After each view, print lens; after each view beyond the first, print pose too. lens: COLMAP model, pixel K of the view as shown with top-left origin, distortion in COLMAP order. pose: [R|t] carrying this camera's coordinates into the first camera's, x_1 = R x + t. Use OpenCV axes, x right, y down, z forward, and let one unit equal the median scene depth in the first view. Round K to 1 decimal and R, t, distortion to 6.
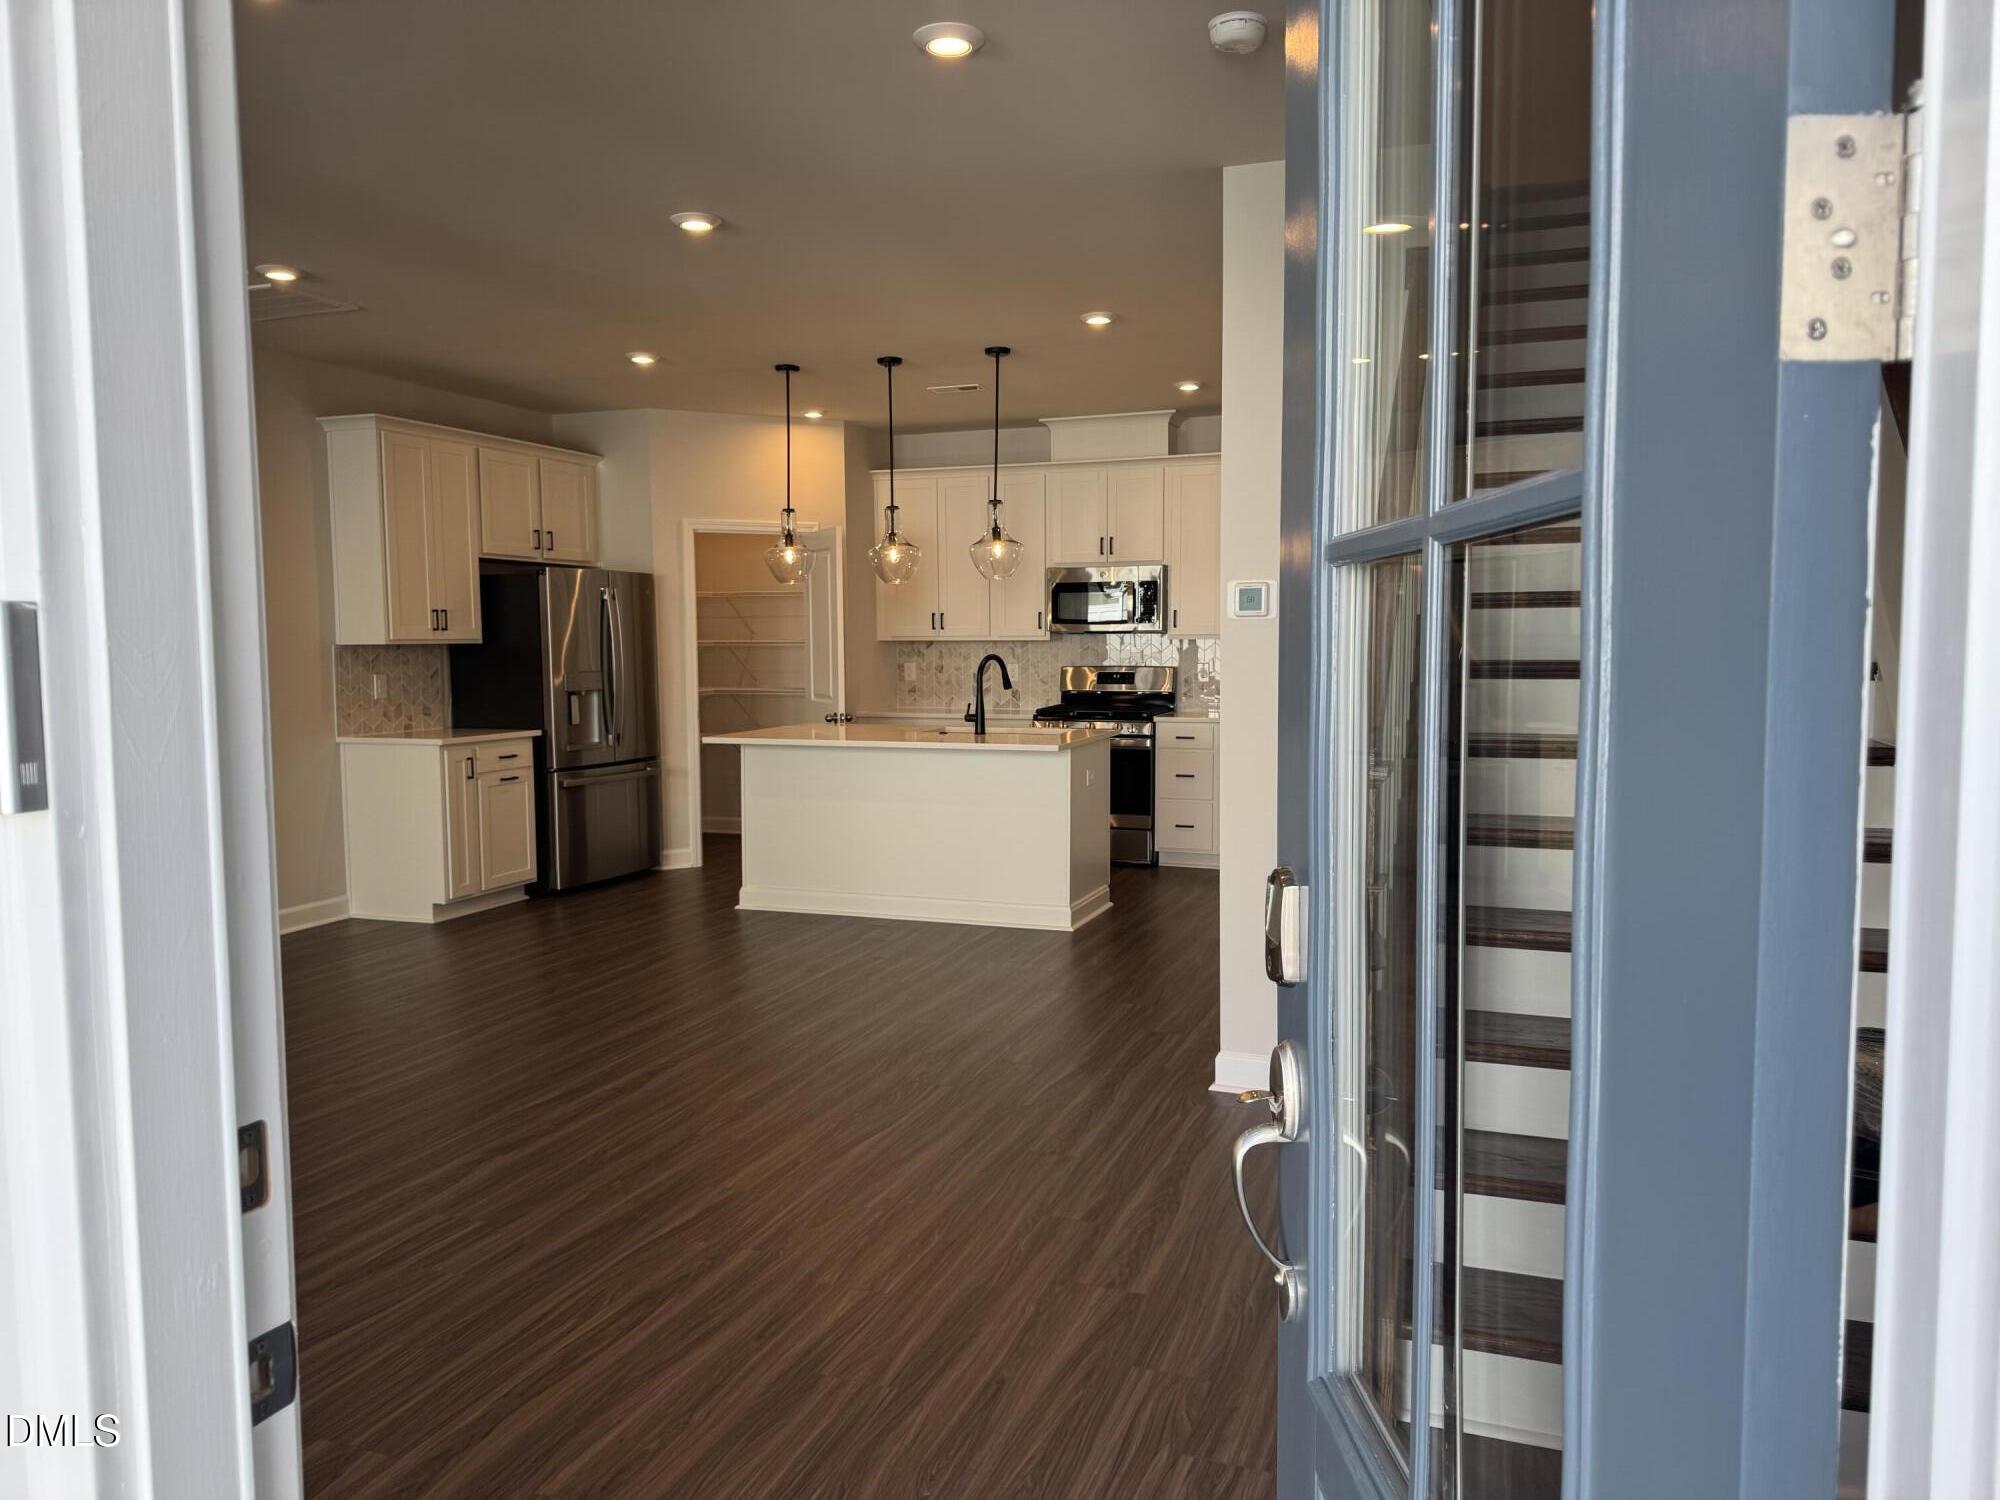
lens RADIAL K [[1410.9, 0, 1000.0], [0, 1410.9, 750.0], [0, 0, 1]] dist [0.119314, -0.209904]
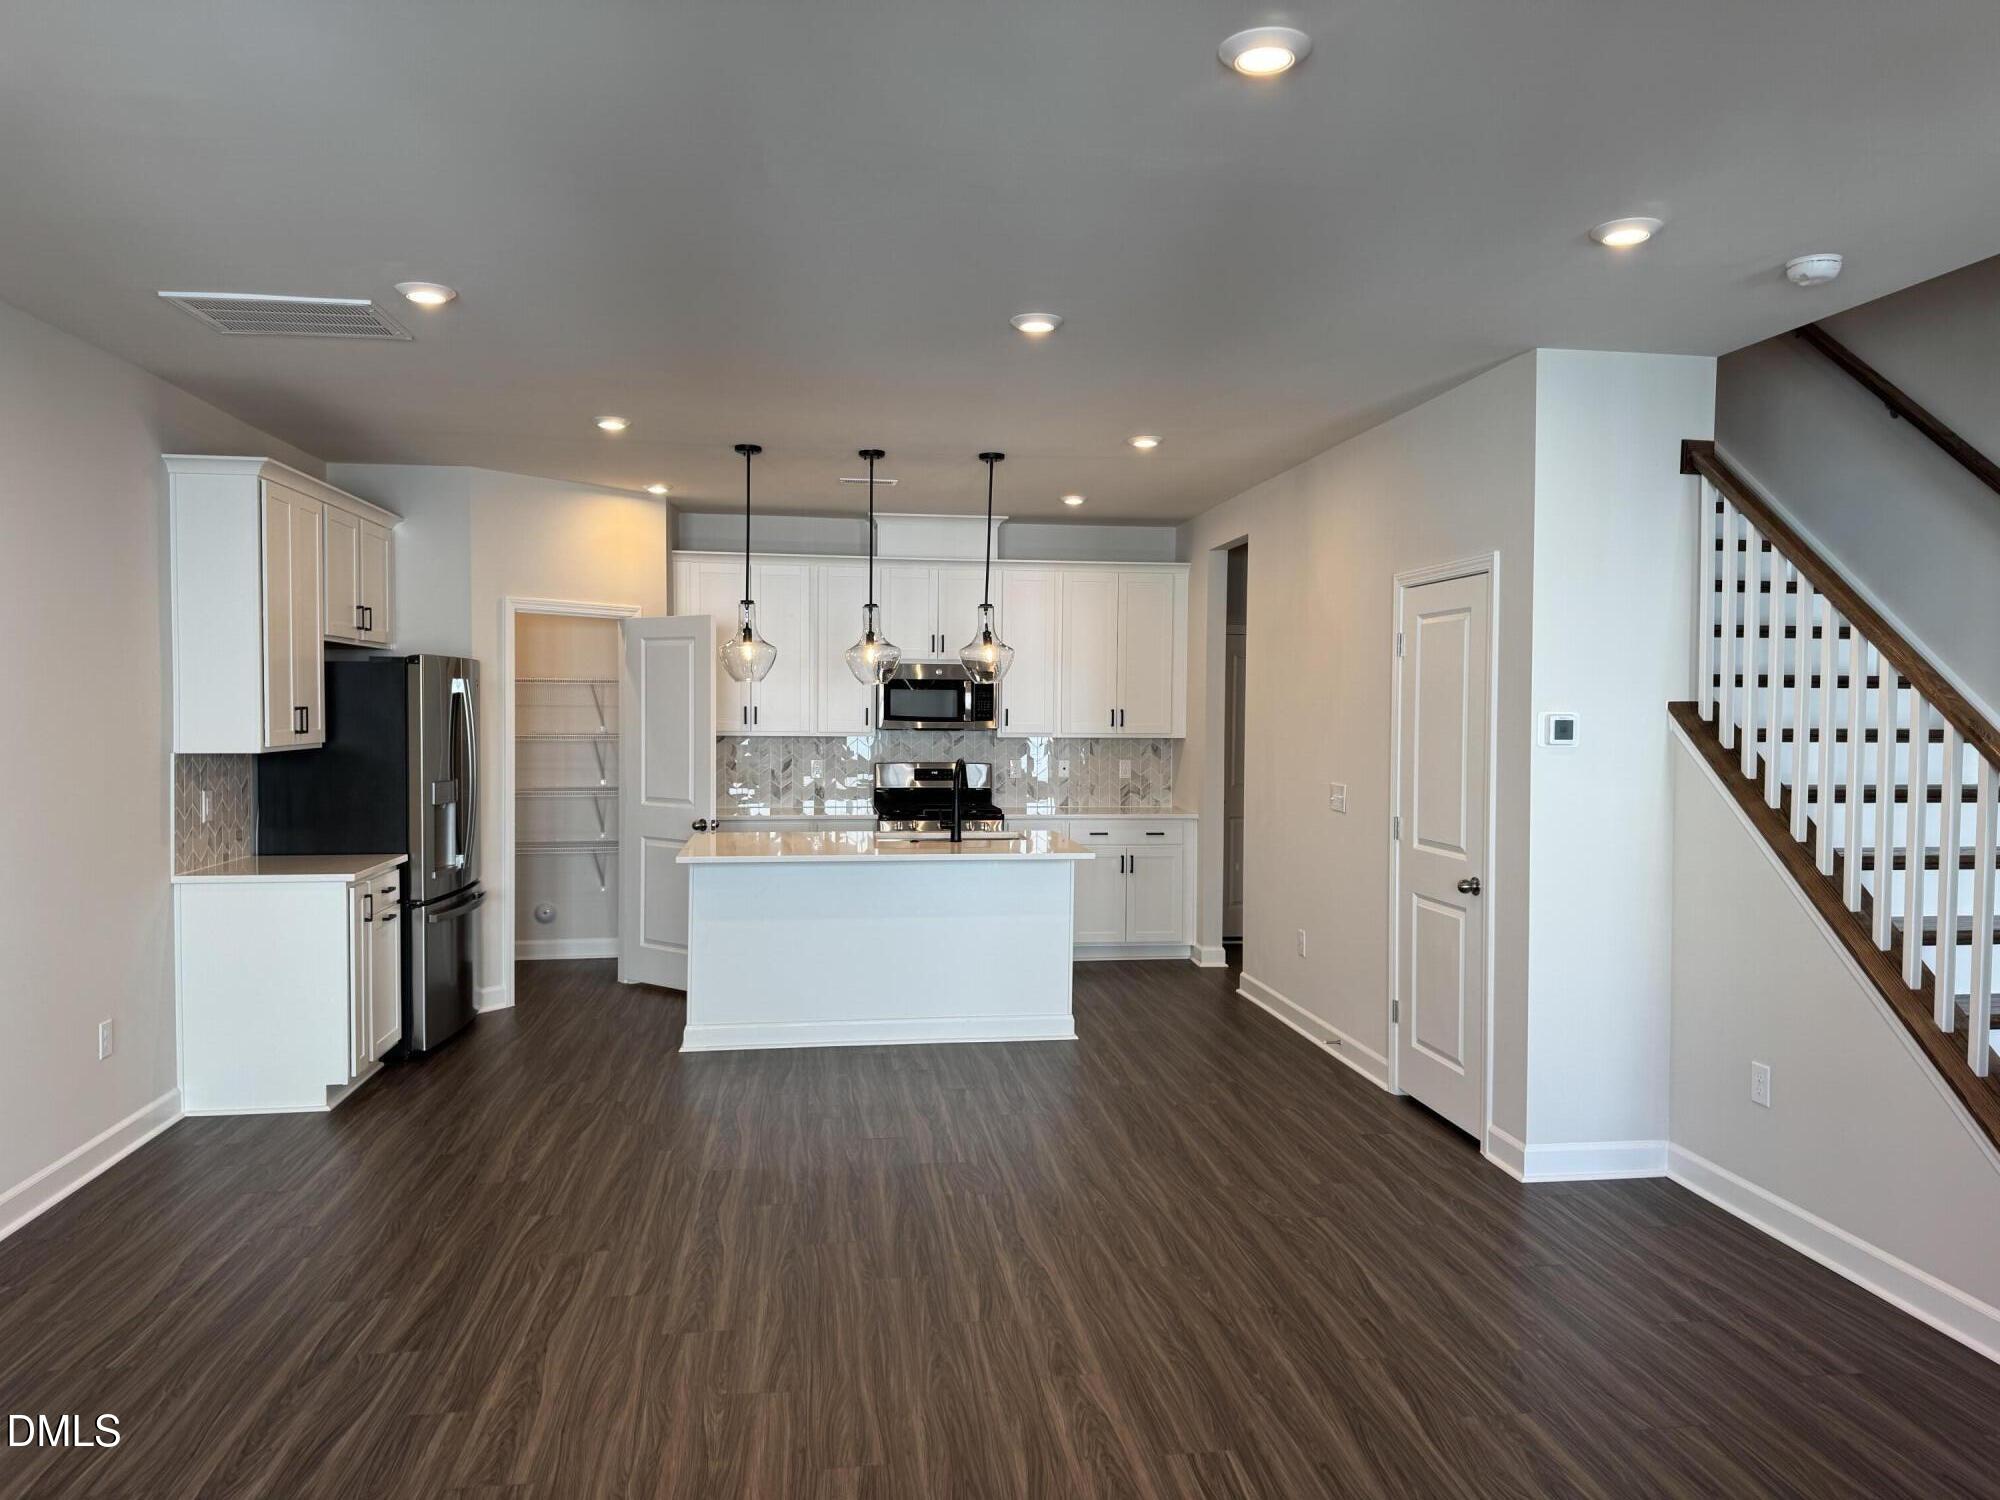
lens RADIAL K [[1420.5, 0, 1000.0], [0, 1420.5, 750.0], [0, 0, 1]] dist [0.011469, -0.004269]
pose [[0.876209, -0.002051, 0.481926, -0.437182], [0.023370, 0.998995, -0.038238, -0.035931], [-0.481364, 0.044767, 0.875377, 0.132334]]
